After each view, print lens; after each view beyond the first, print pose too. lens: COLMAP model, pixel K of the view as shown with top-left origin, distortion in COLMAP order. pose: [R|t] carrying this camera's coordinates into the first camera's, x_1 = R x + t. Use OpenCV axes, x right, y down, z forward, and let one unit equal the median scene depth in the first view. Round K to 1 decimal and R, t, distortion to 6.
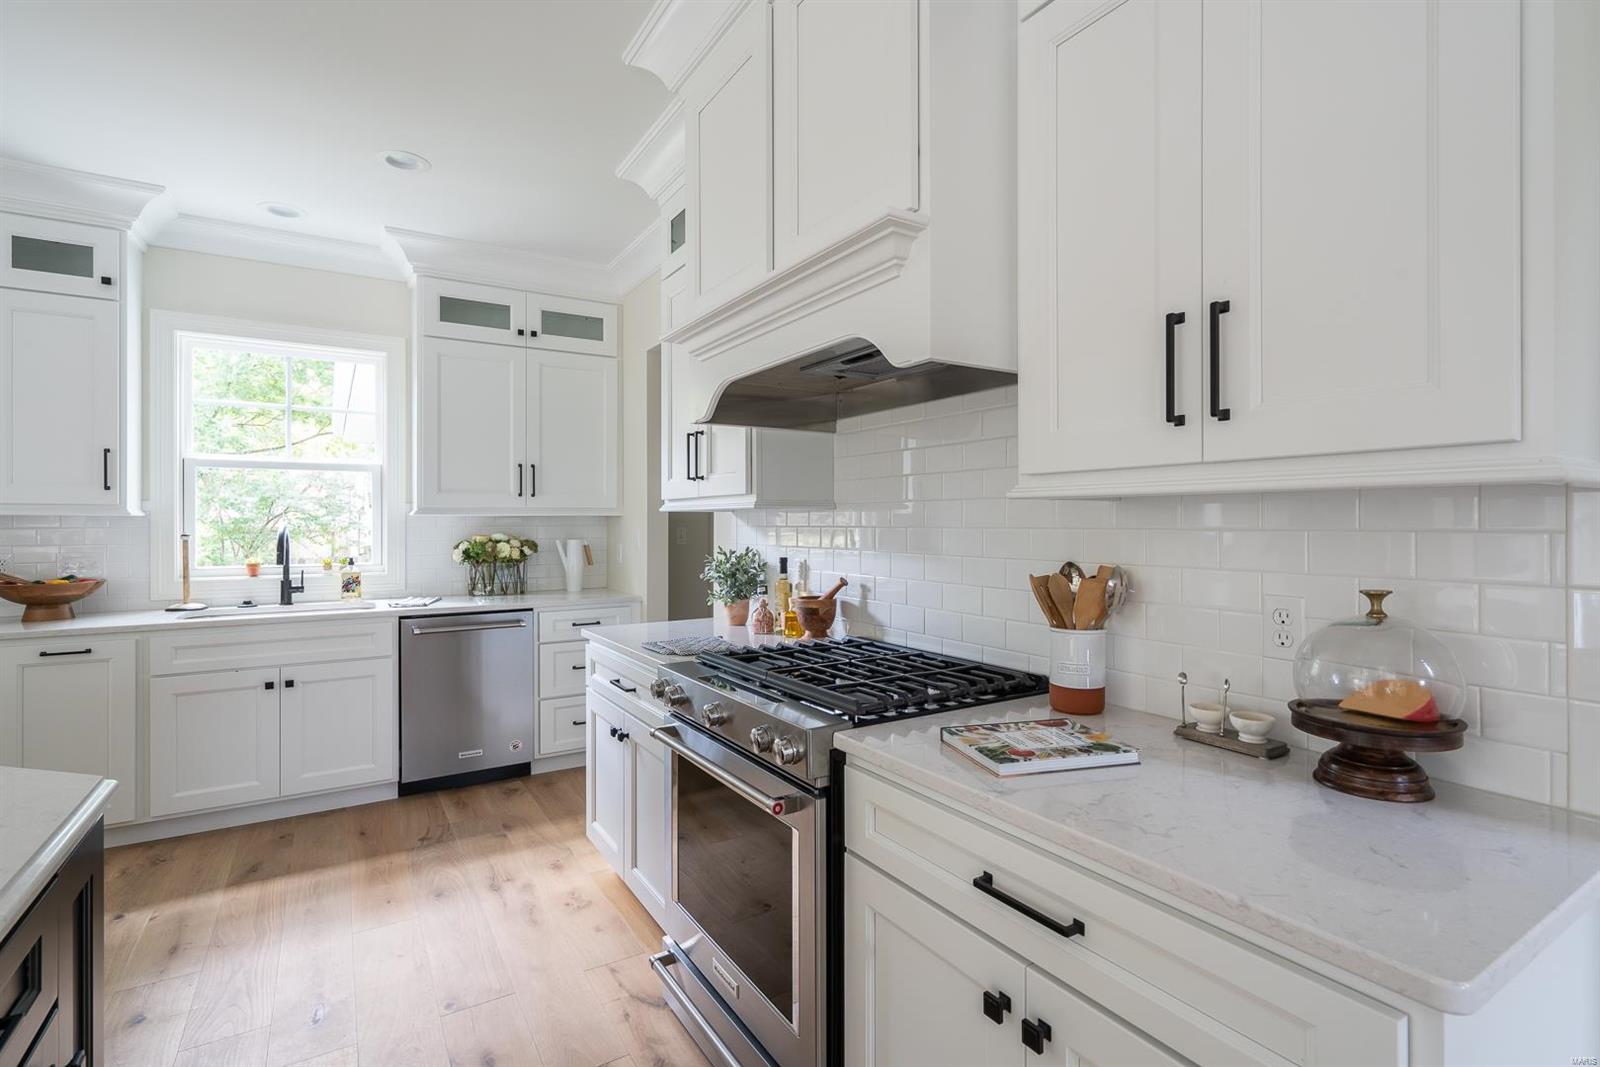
lens RADIAL K [[755.5, 0, 800.0], [0, 755.5, 533.5], [0, 0, 1]] dist [0.000866, 0.000238]
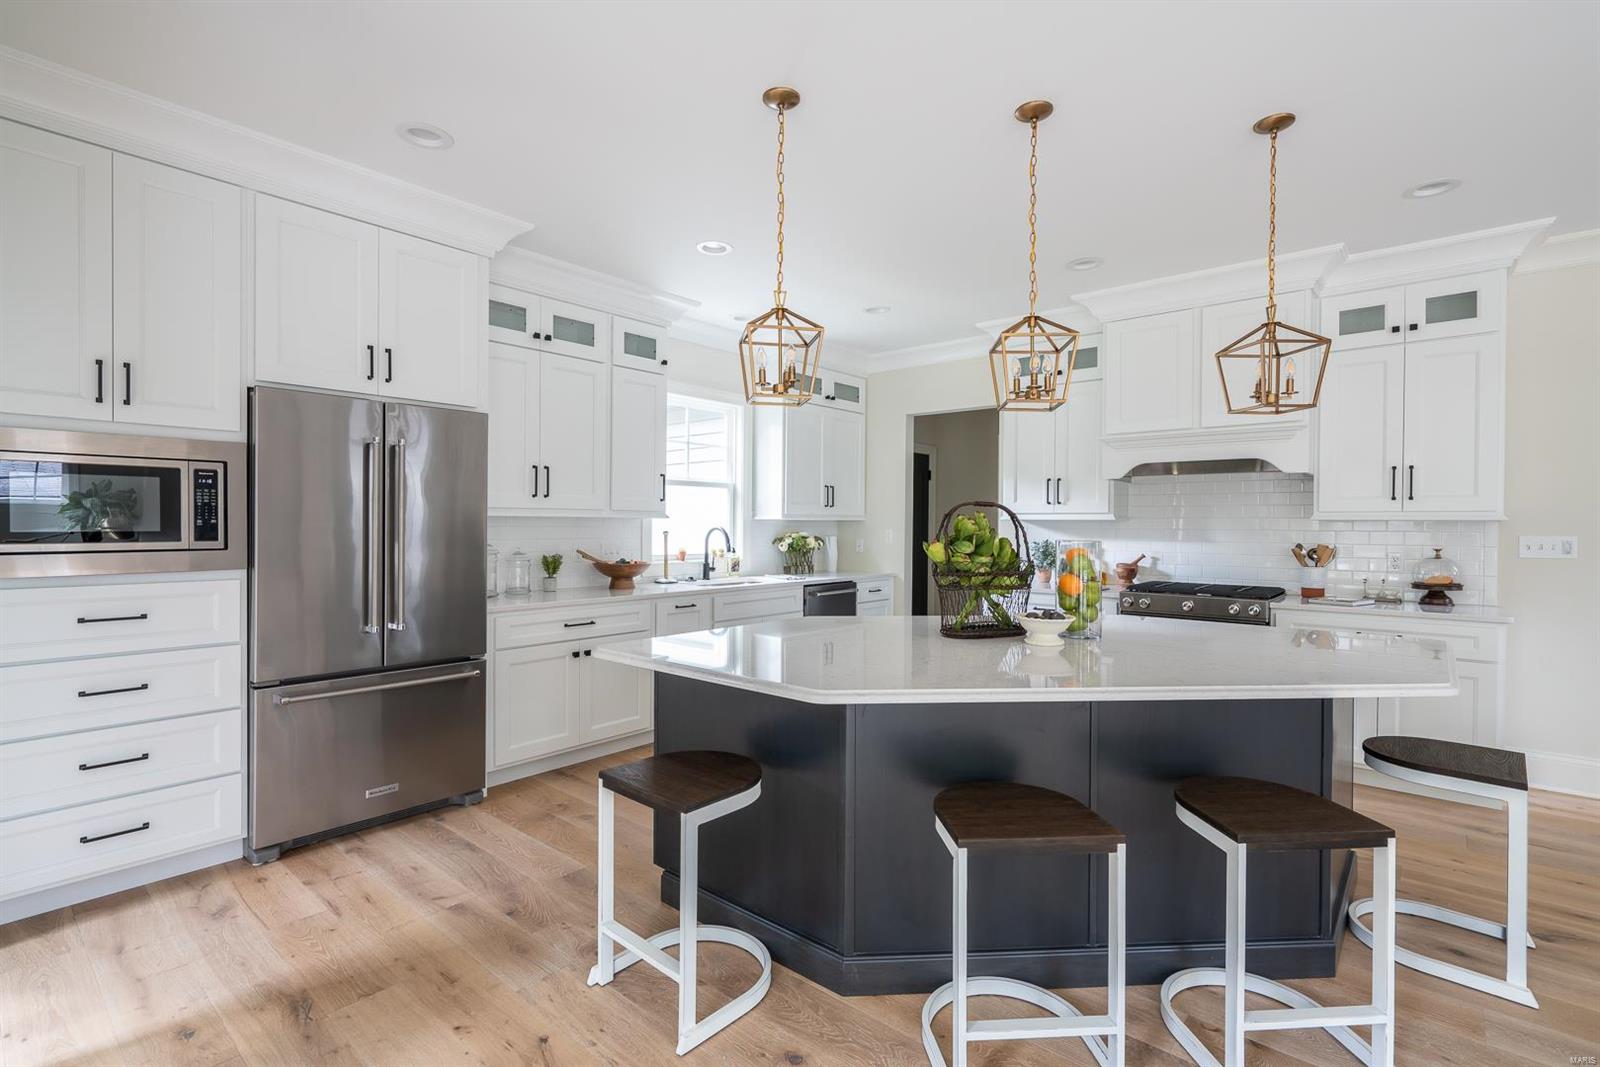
lens RADIAL K [[755.5, 0, 800.0], [0, 755.5, 533.5], [0, 0, 1]] dist [0.000866, 0.000238]
pose [[0.954268, 0.006601, 0.298879, -1.114383], [-0.004965, 0.999968, -0.006233, 0.015630], [-0.298910, 0.004464, 0.954271, -0.526009]]
